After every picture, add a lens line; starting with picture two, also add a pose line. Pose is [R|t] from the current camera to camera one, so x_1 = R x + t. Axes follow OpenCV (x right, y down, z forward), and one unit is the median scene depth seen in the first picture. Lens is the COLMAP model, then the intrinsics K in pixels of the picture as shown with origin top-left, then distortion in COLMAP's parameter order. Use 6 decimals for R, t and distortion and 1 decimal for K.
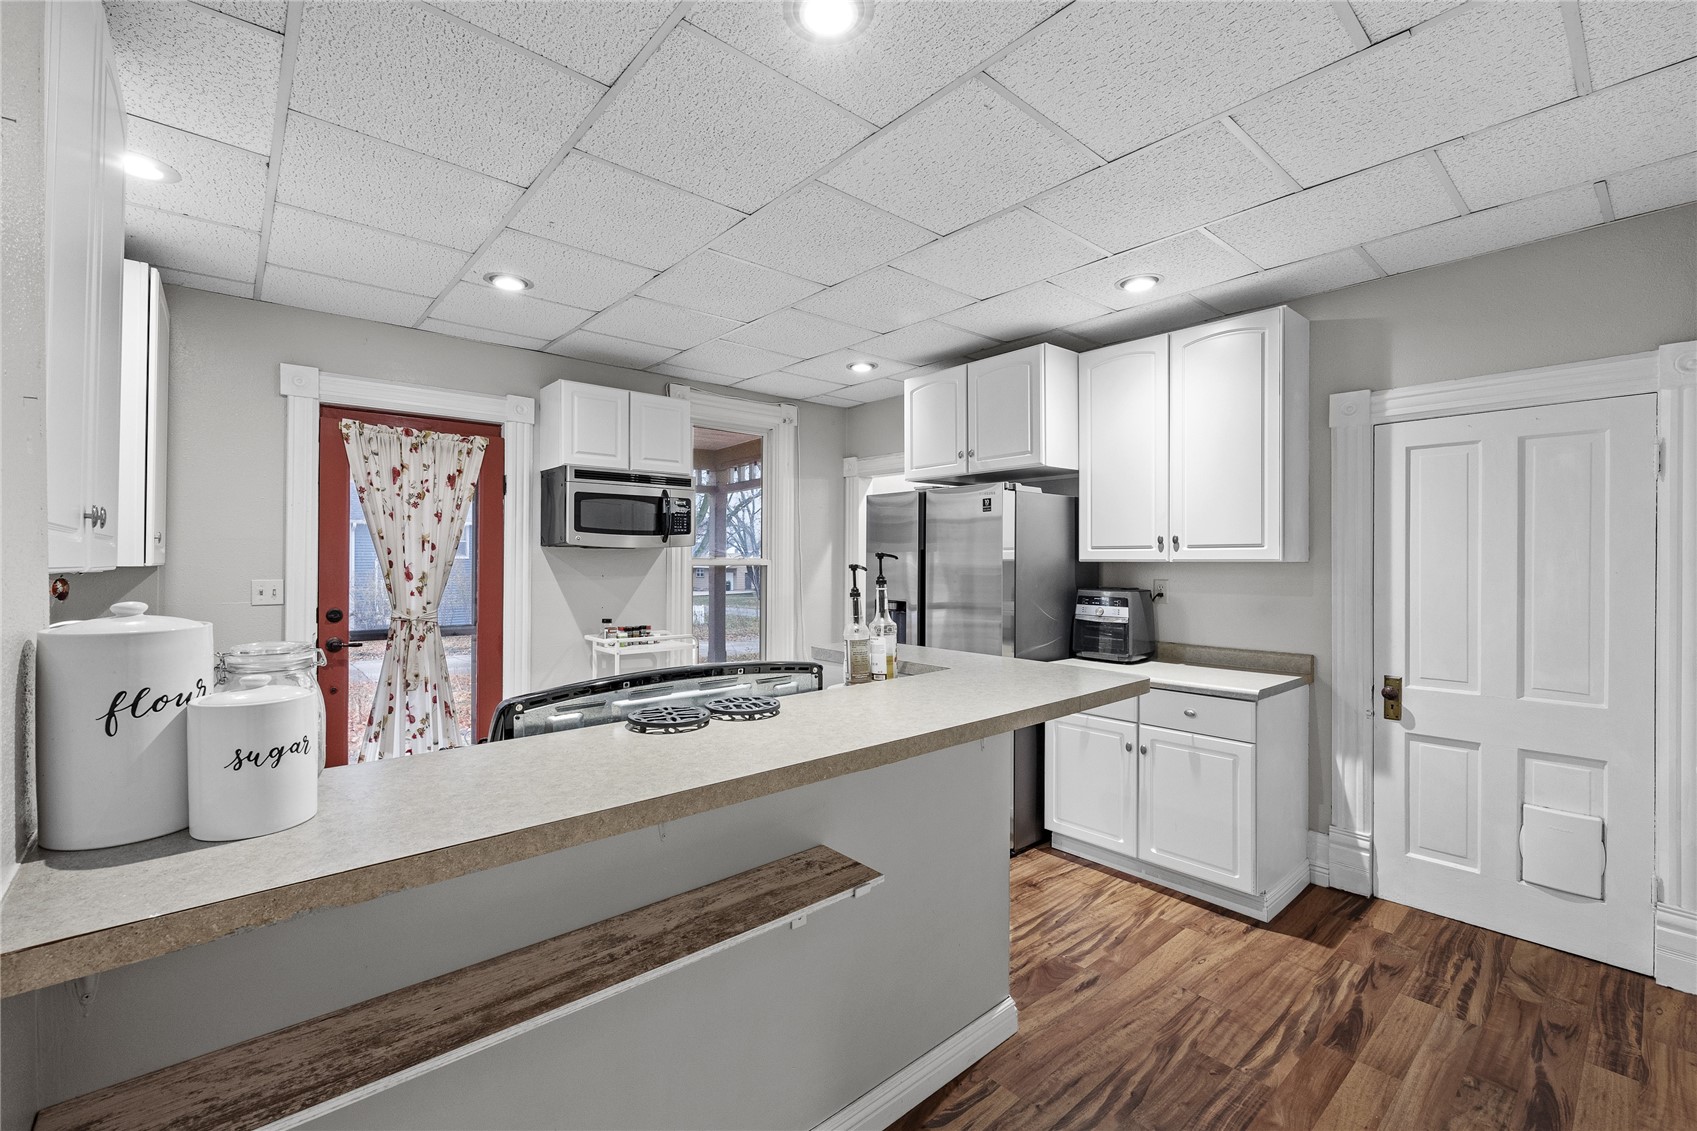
lens RADIAL K [[700.8, 0, 831.3], [0, 700.8, 563.9], [0, 0, 1]] dist [0.001703, 0.000007]
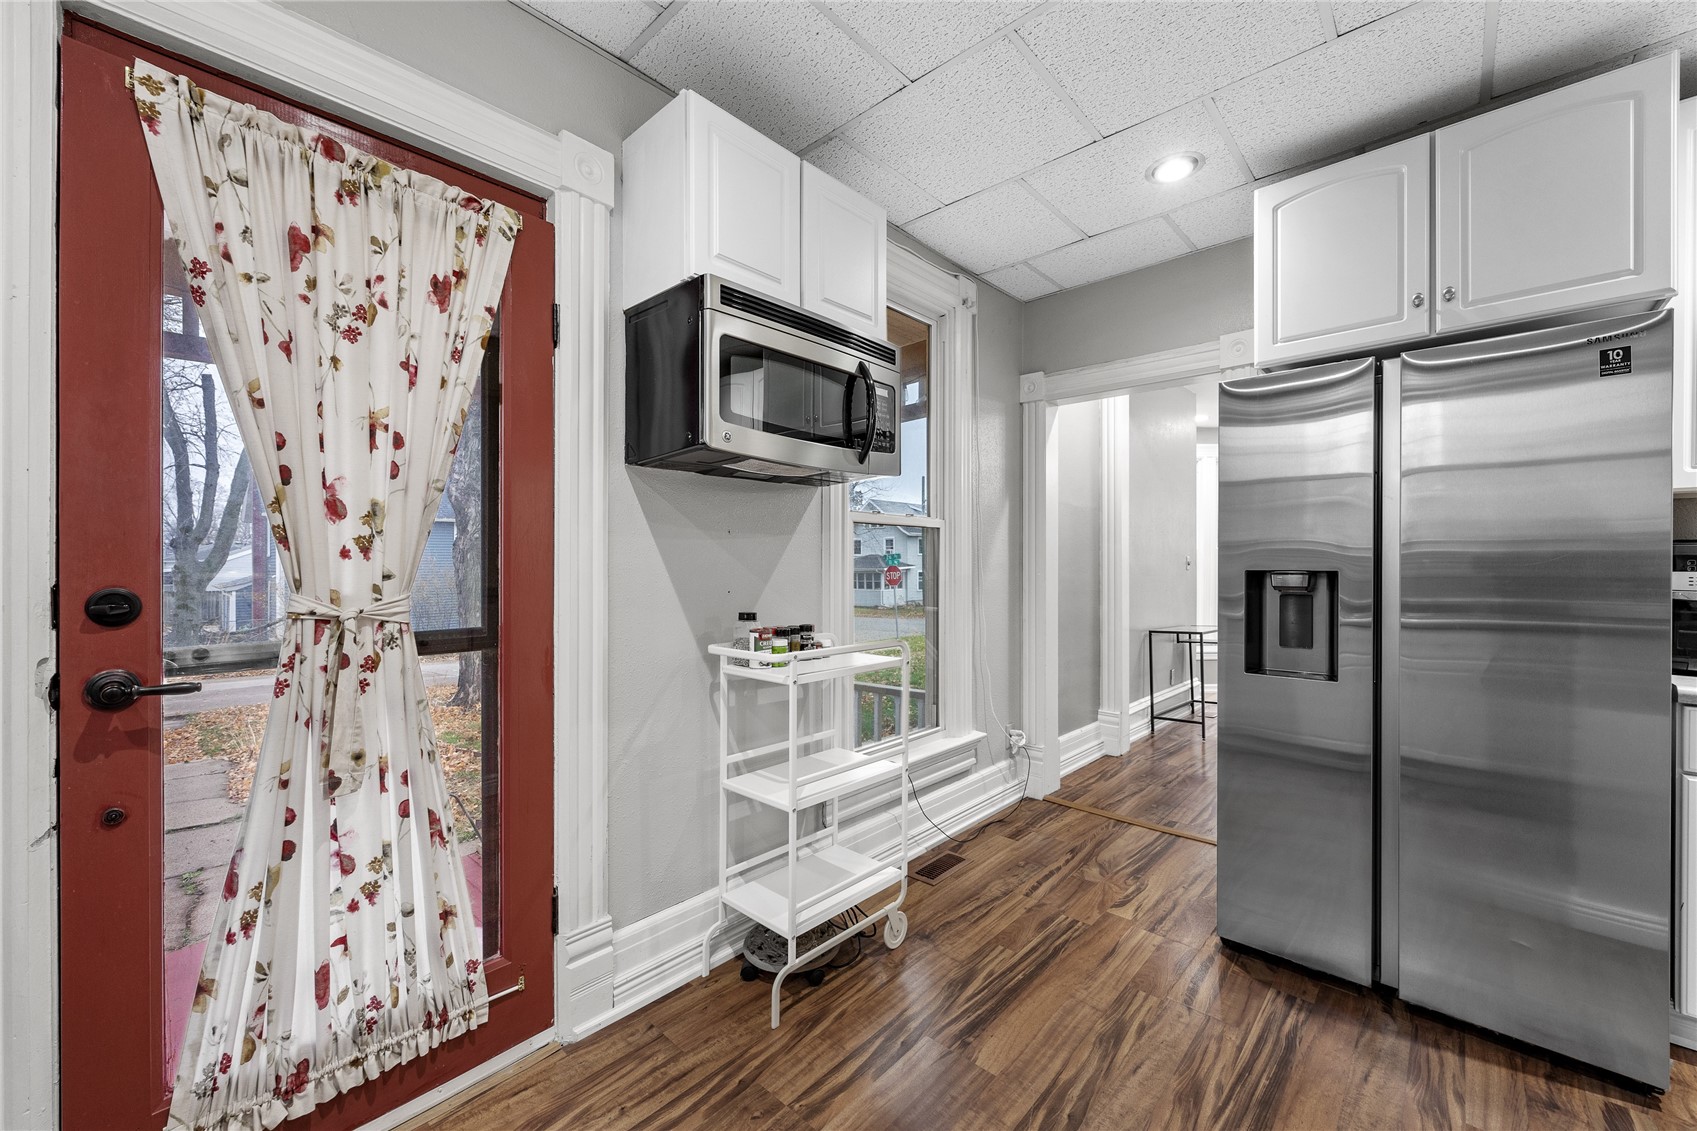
lens RADIAL K [[660.4, 0, 831.1], [0, 660.4, 565.4], [0, 0, 1]] dist [-0.002026, -0.000106]
pose [[0.995909, -0.006236, 0.090144, -0.352923], [0.006131, 0.999980, 0.001433, 0.050770], [-0.090151, -0.000874, 0.995928, 0.596320]]
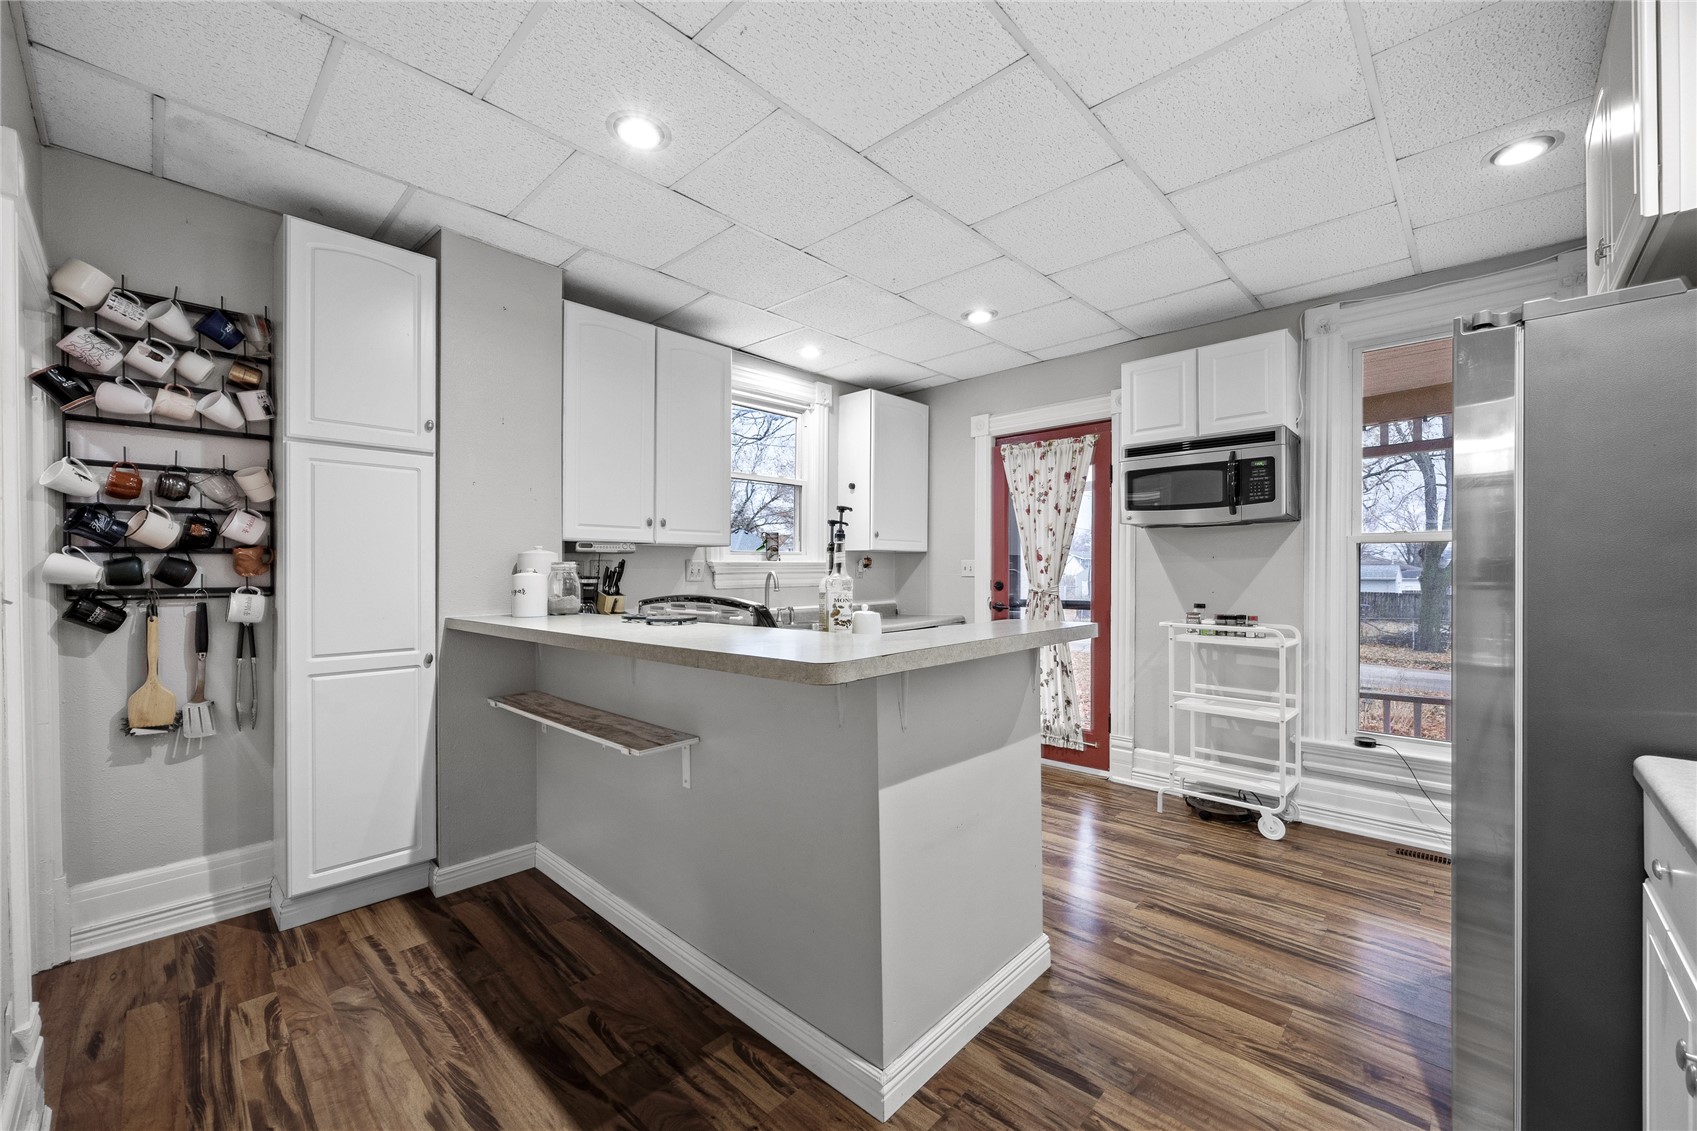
lens RADIAL K [[689.1, 0, 865.8], [0, 689.1, 583.4], [0, 0, 1]] dist [-0.001683, 0.000138]
pose [[0.099034, 0.016859, -0.994941, 0.610771], [-0.003016, 0.999857, 0.016643, 0.044113], [0.995079, 0.001352, 0.099071, 0.560467]]
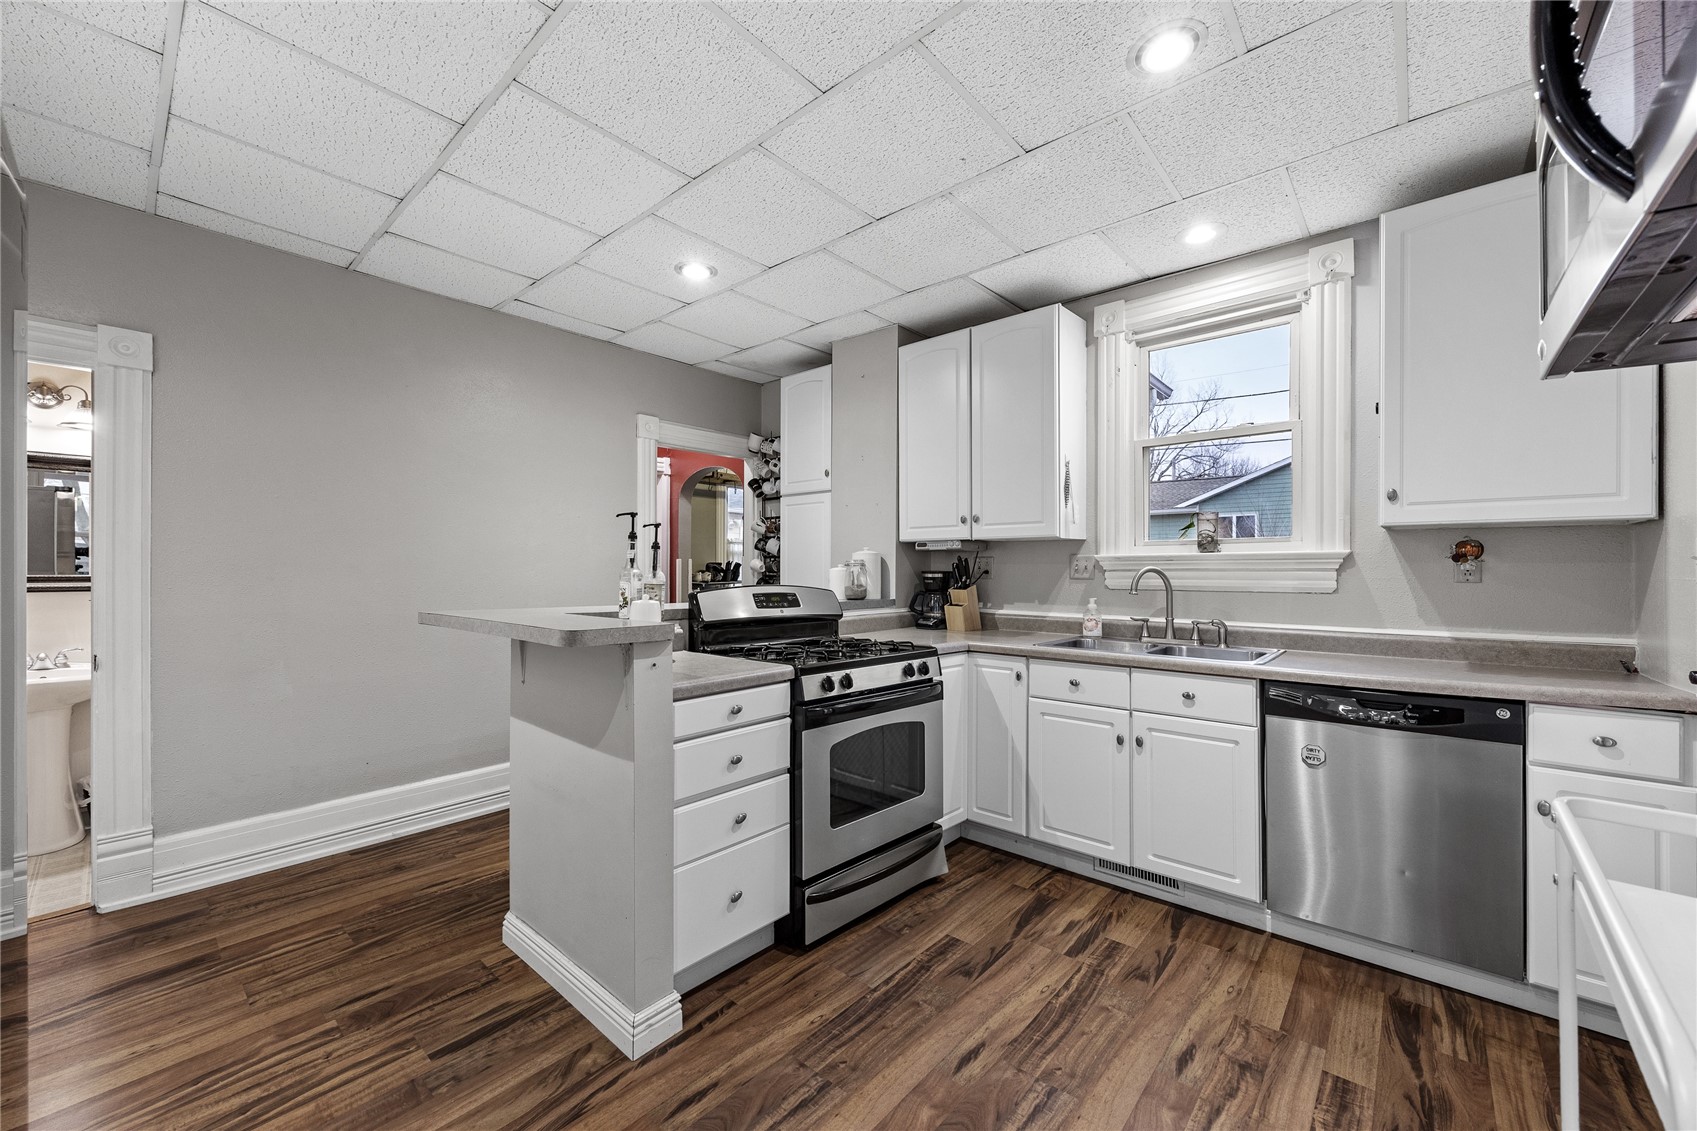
lens RADIAL K [[660.4, 0, 839.9], [0, 660.4, 573.4], [0, 0, 1]] dist [-0.002026, -0.000106]
pose [[-0.995032, -0.002998, -0.099508, -0.094789], [-0.004256, 0.999914, 0.012430, 0.042544], [0.099462, 0.012792, -0.994959, 1.280324]]
